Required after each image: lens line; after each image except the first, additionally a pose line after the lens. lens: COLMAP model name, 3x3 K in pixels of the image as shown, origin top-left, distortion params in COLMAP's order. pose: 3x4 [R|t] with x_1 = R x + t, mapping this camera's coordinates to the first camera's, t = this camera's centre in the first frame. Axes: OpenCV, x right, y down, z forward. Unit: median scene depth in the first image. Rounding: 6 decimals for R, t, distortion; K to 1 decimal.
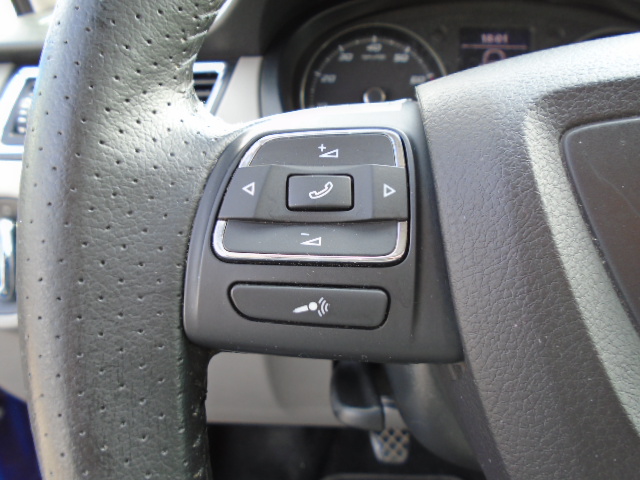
lens RADIAL K [[499.5, 0, 322.2], [0, 499.5, 241.5], [0, 0, 1]] dist [-0.021435, 0.020651]
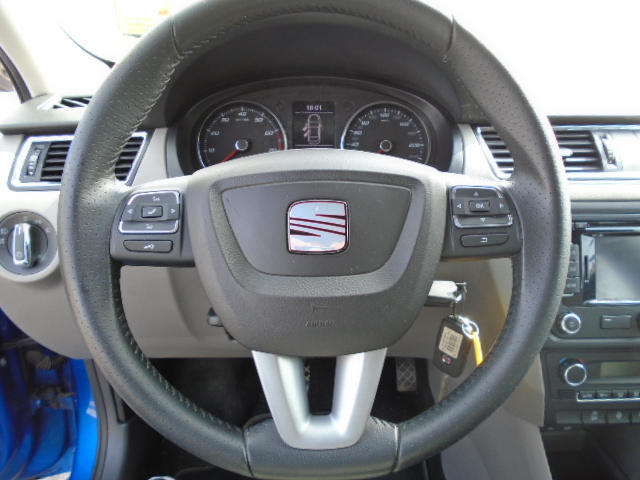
lens RADIAL K [[499.5, 0, 316.5], [0, 499.5, 236.3], [0, 0, 1]] dist [-0.021435, 0.020651]
pose [[0.998478, -0.027687, 0.047692, 0.305621], [0.027956, 0.999597, -0.004997, 0.035970], [-0.047534, 0.006323, 0.998850, -0.774877]]
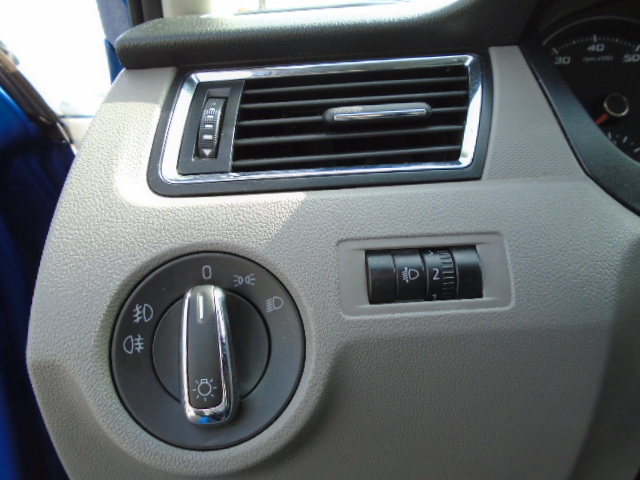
lens RADIAL K [[499.5, 0, 318.7], [0, 499.5, 235.3], [0, 0, 1]] dist [-0.021435, 0.020651]
pose [[0.997261, -0.057752, 0.046214, -0.459813], [0.064004, 0.986945, -0.147794, -0.007070], [-0.037075, 0.150347, 0.987938, 0.330548]]
